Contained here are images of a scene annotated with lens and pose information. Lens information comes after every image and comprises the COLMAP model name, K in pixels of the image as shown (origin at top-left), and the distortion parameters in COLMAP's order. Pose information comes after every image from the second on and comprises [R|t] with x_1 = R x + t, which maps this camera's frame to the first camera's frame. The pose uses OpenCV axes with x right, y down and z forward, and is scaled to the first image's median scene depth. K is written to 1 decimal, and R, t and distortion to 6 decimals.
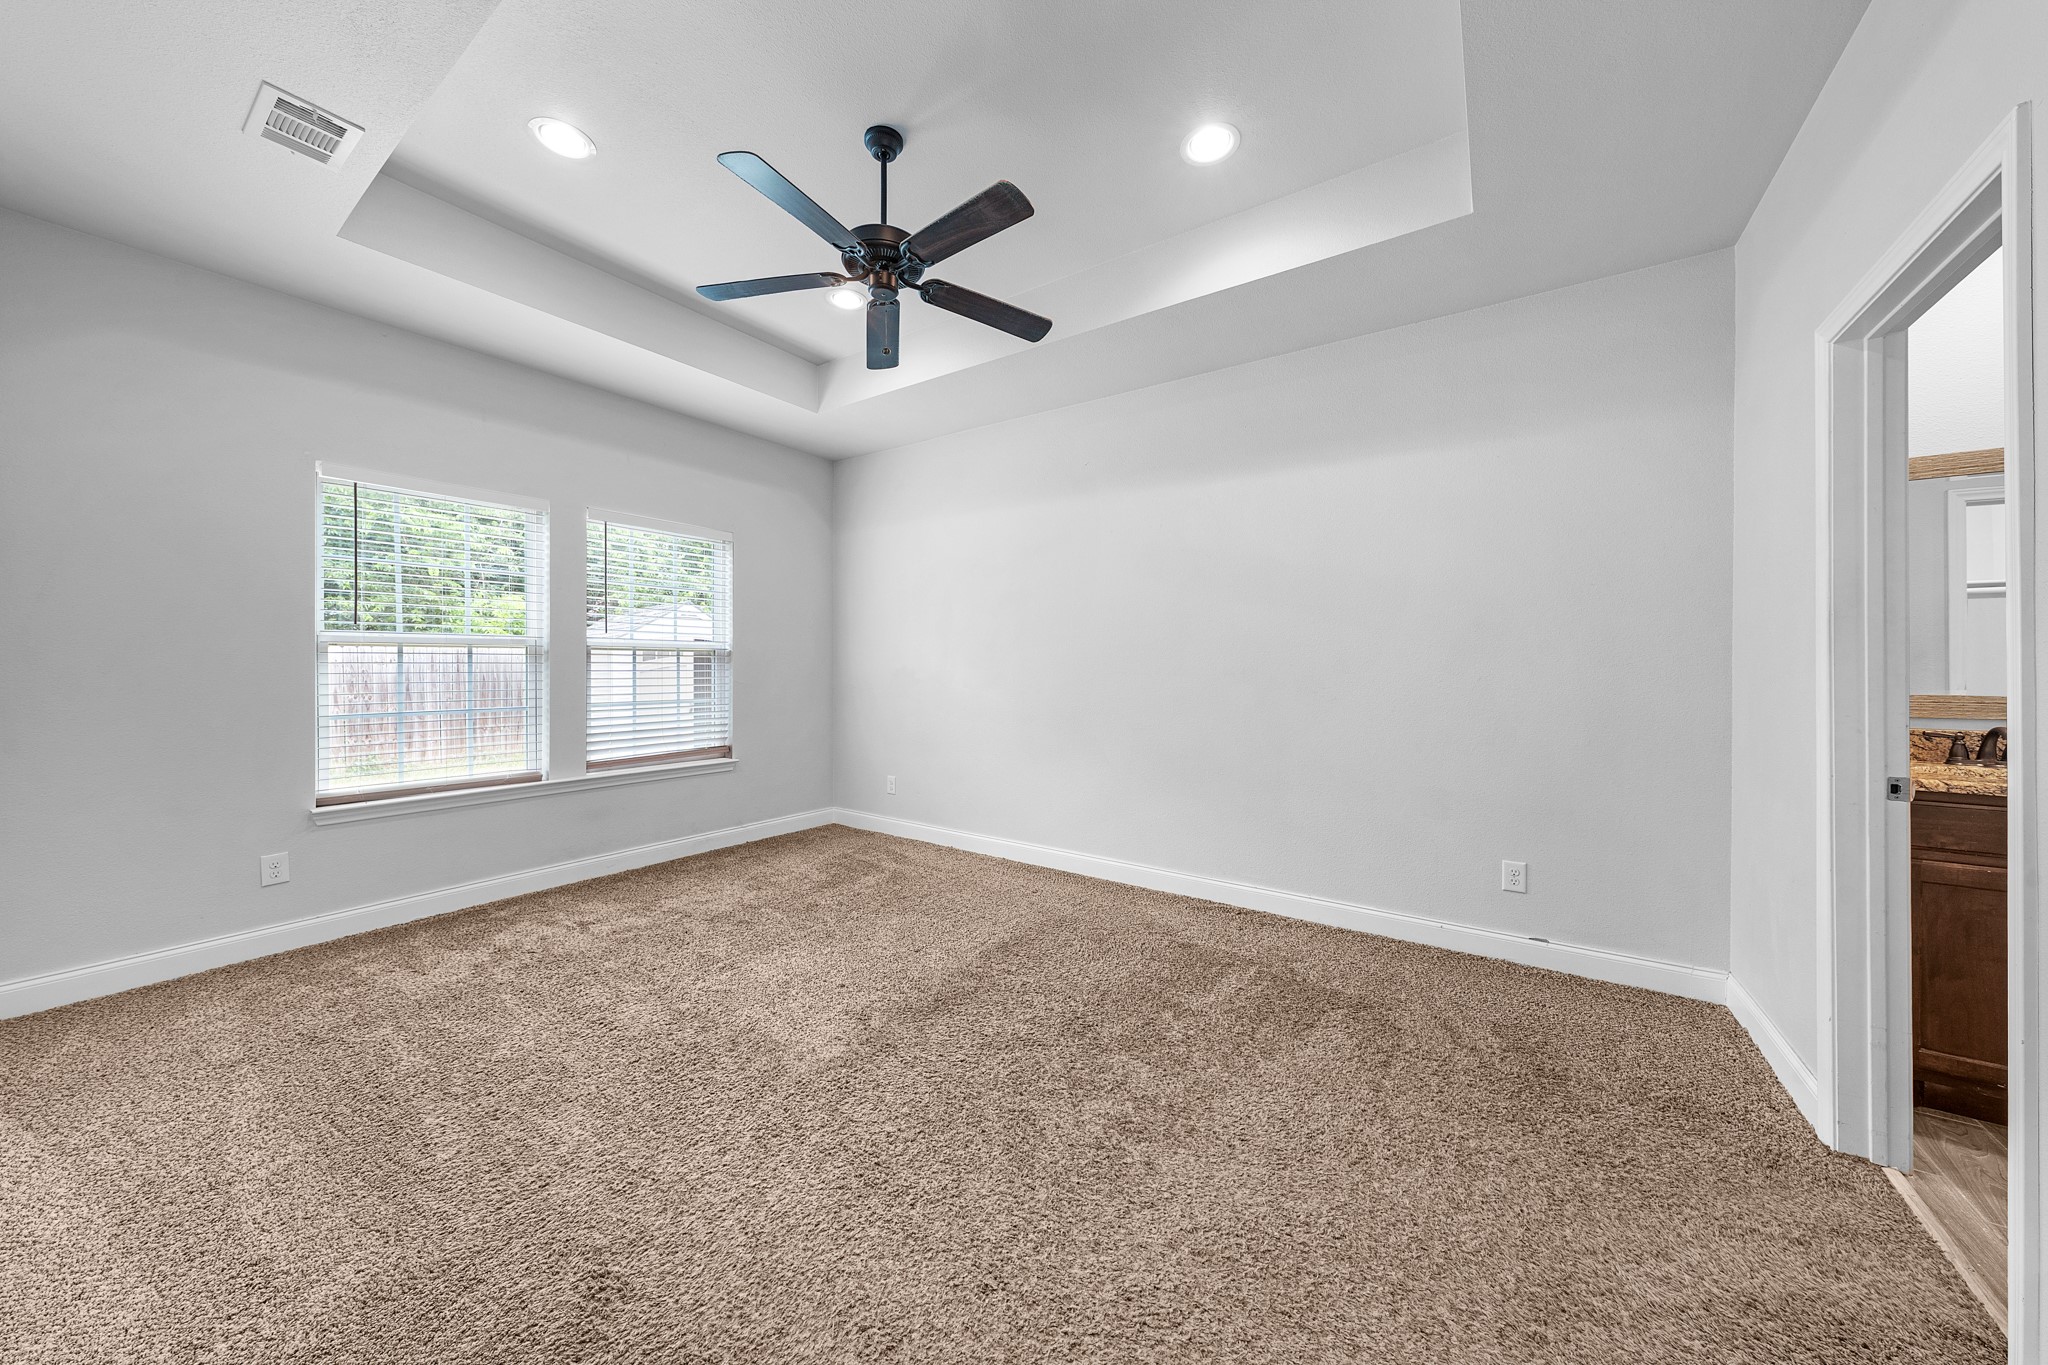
lens RADIAL K [[694.1, 0, 1021.7], [0, 694.1, 672.6], [0, 0, 1]] dist [0.000026, -0.000159]
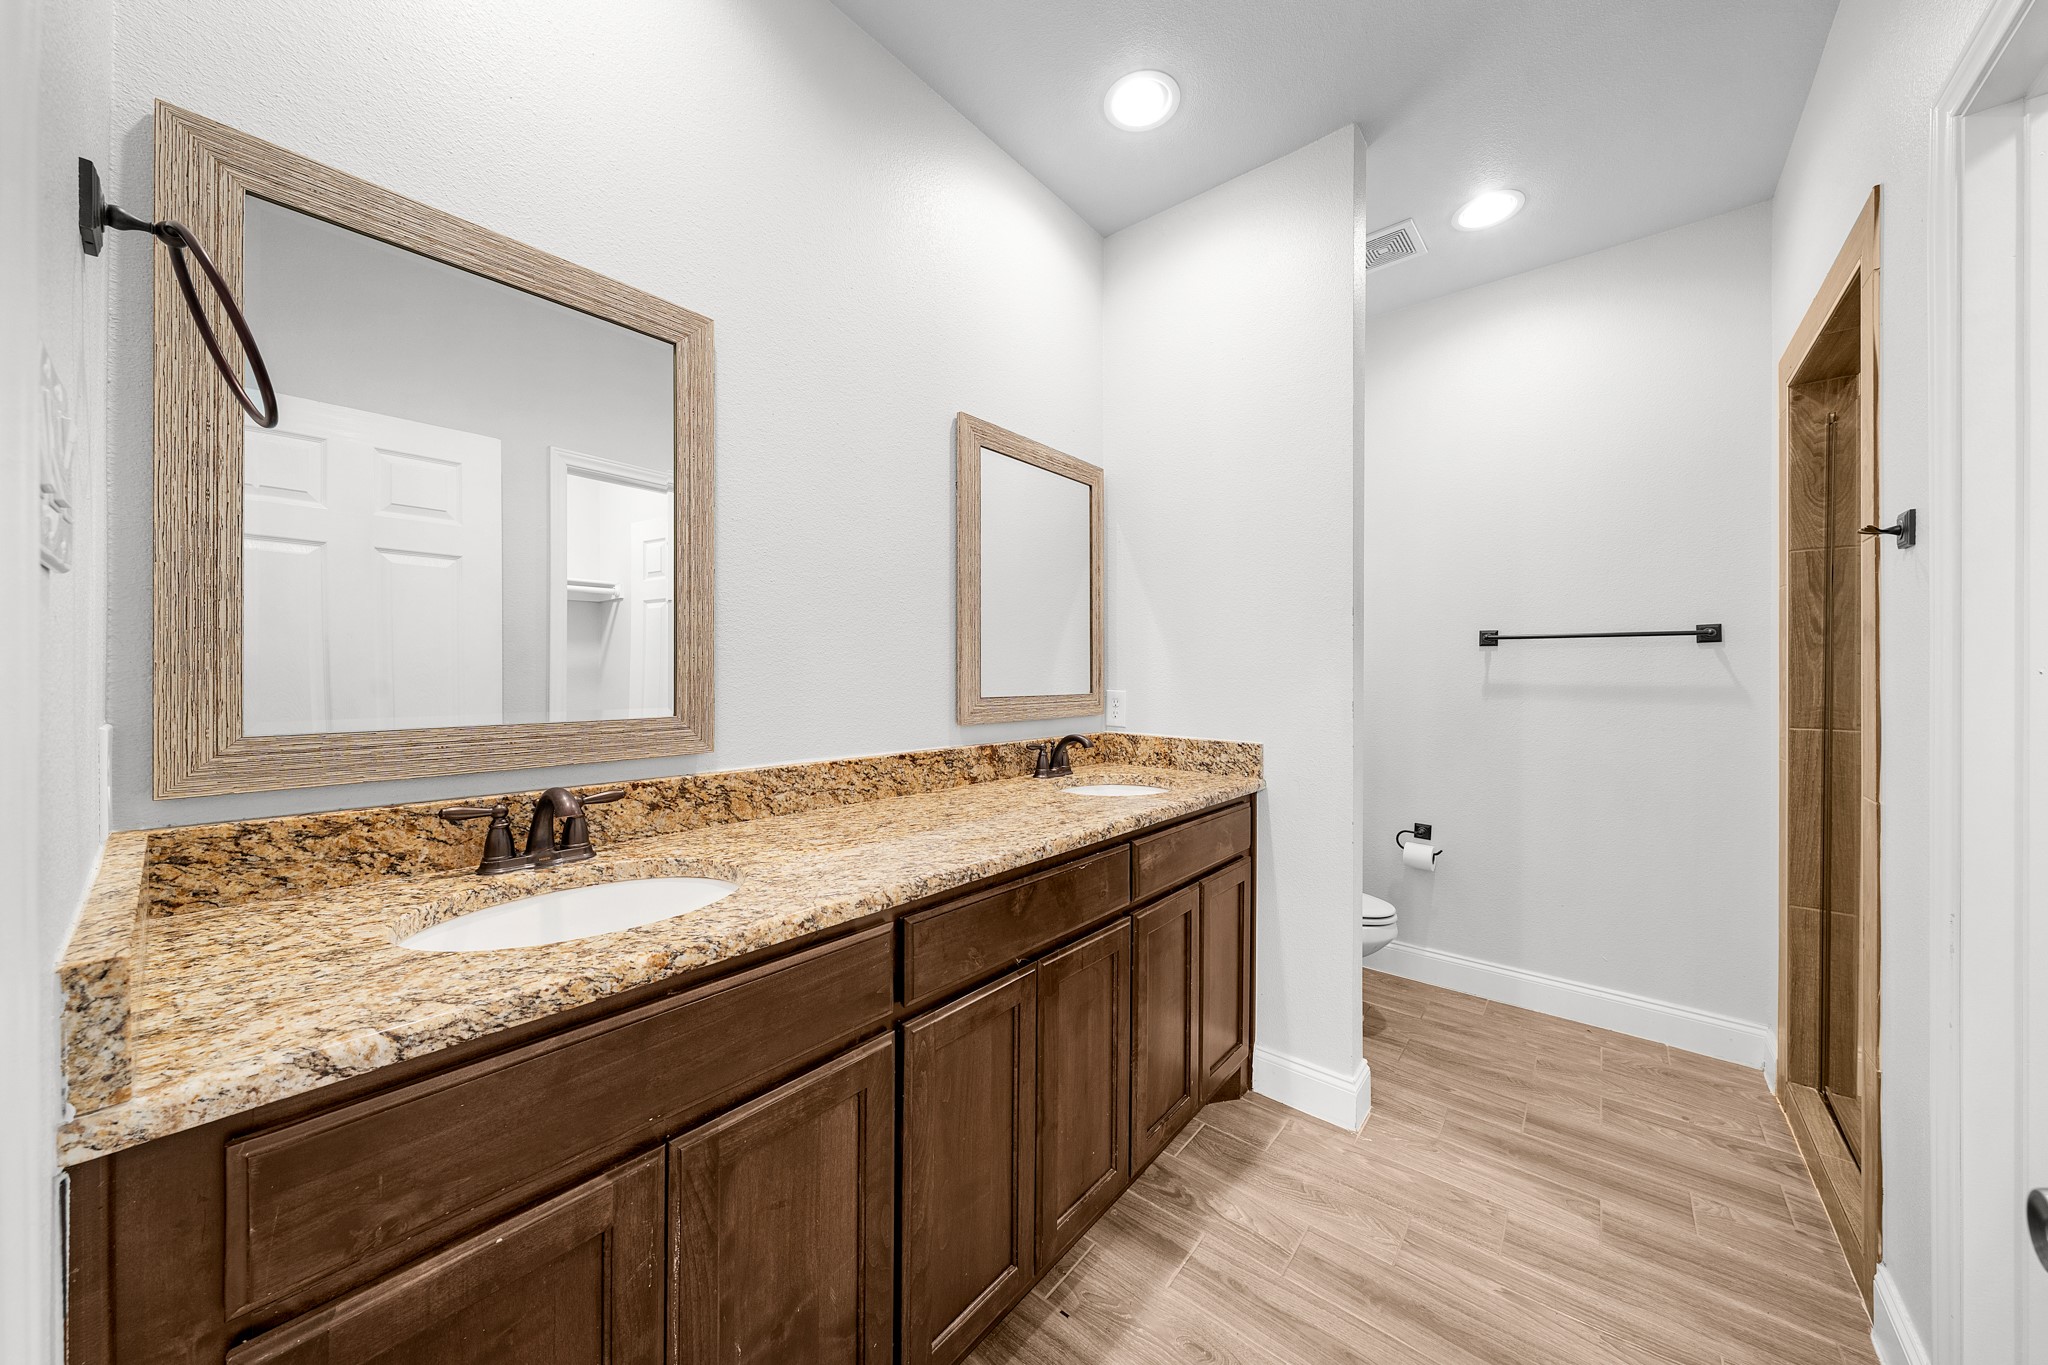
lens RADIAL K [[706.2, 0, 1017.6], [0, 706.2, 673.6], [0, 0, 1]] dist [-0.000711, -0.000122]
pose [[0.092416, 0.011062, 0.995659, 0.891465], [0.001196, 0.999936, -0.011221, 0.002028], [-0.995720, 0.002228, 0.092397, 0.593534]]
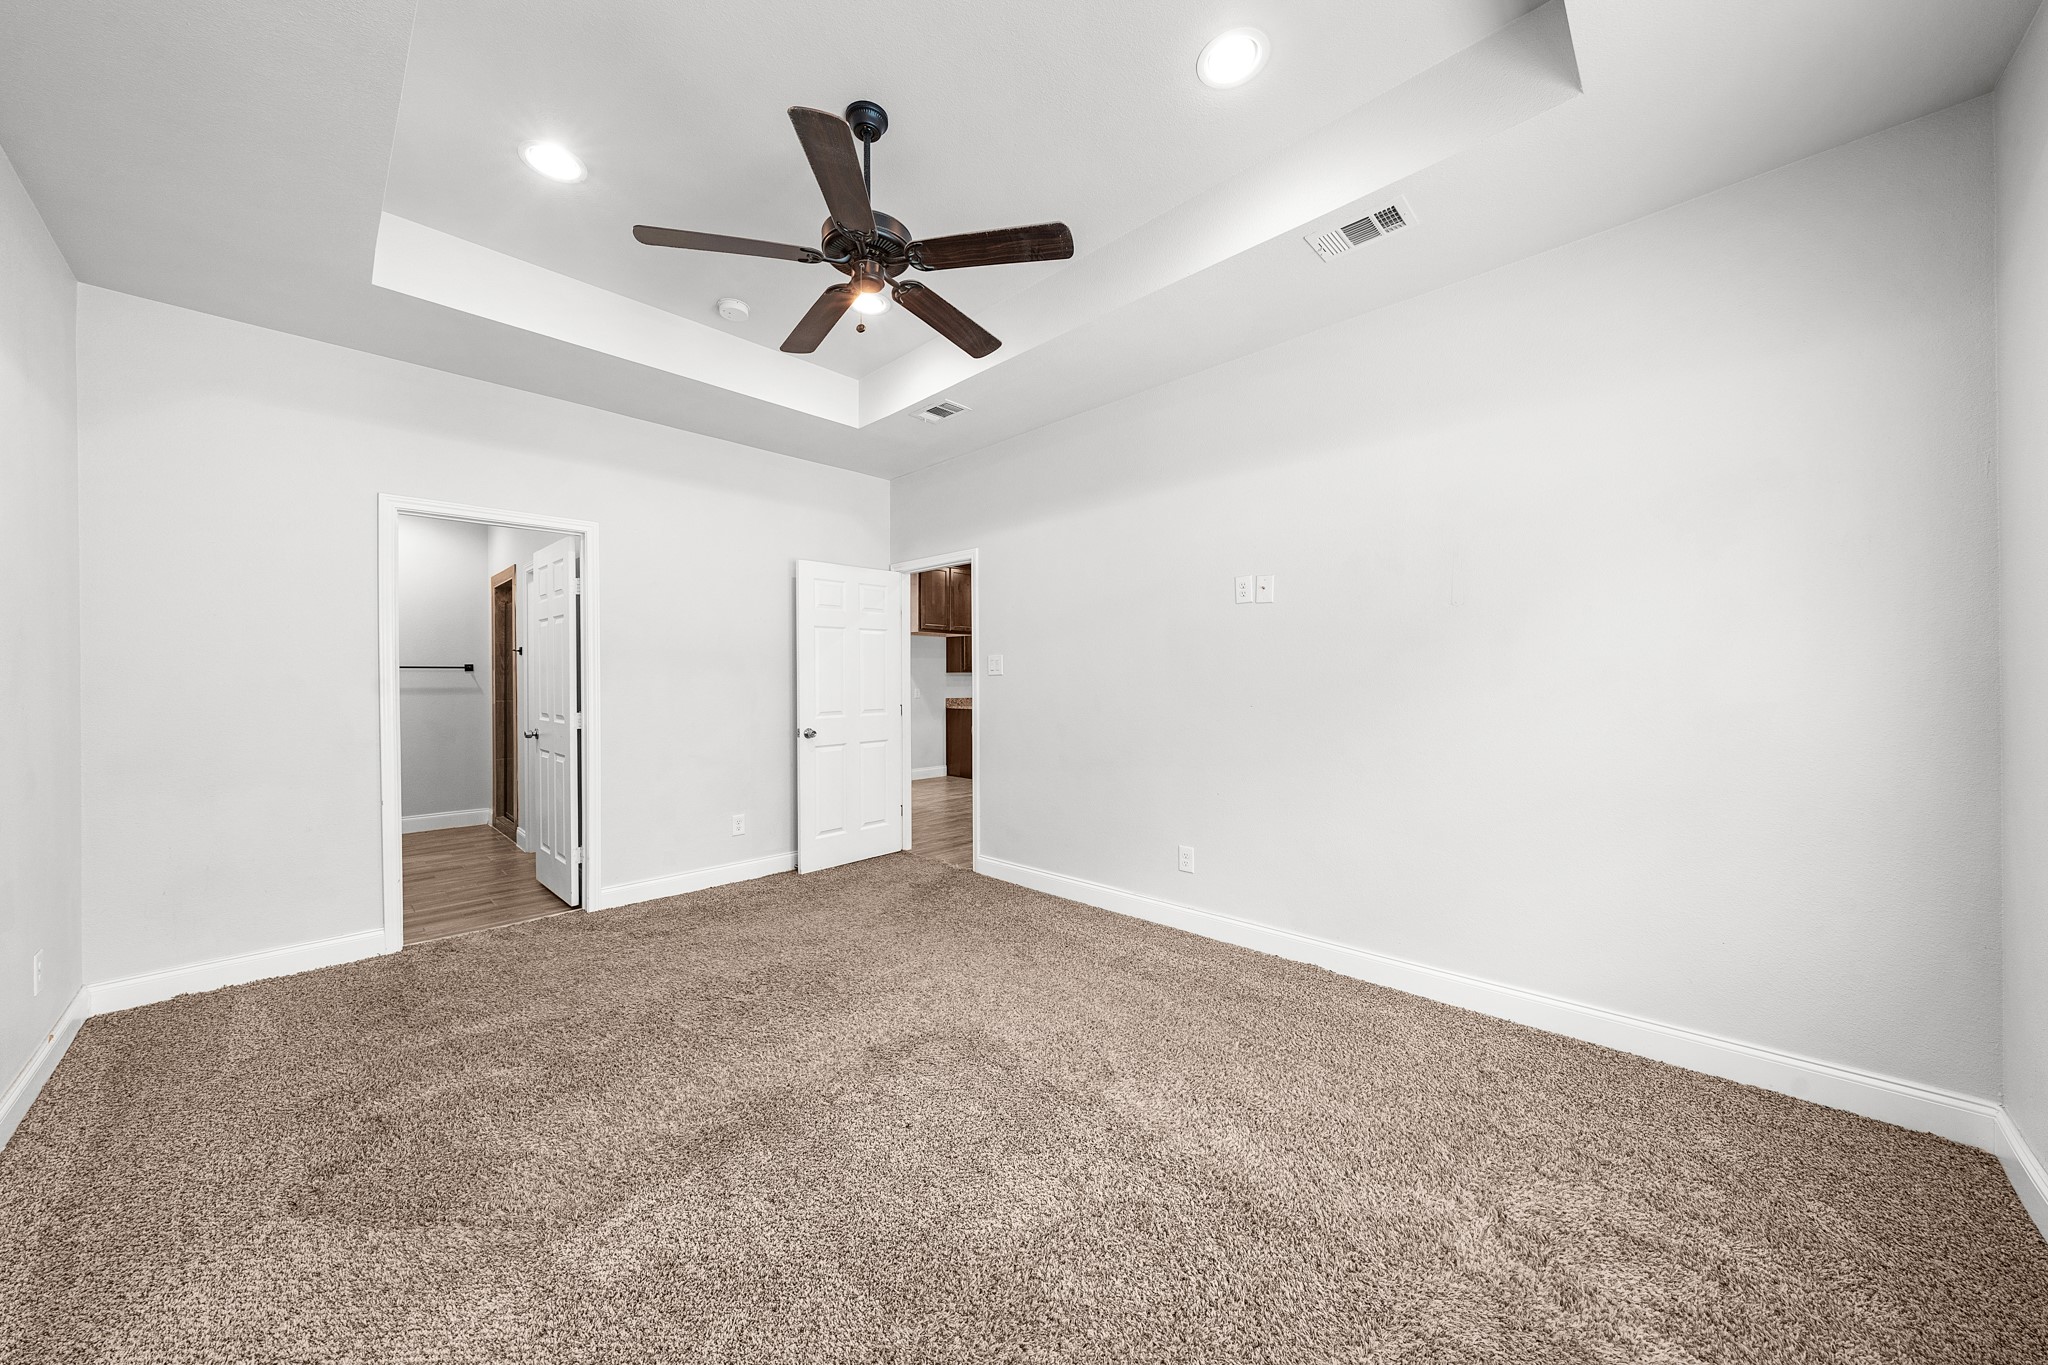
lens RADIAL K [[701.3, 0, 1018.5], [0, 701.3, 678.0], [0, 0, 1]] dist [-0.002432, -0.000264]
pose [[-0.985282, 0.012295, 0.170495, -0.546408], [0.012619, 0.999920, 0.000816, -0.002930], [-0.170471, 0.002956, -0.985358, 1.991576]]
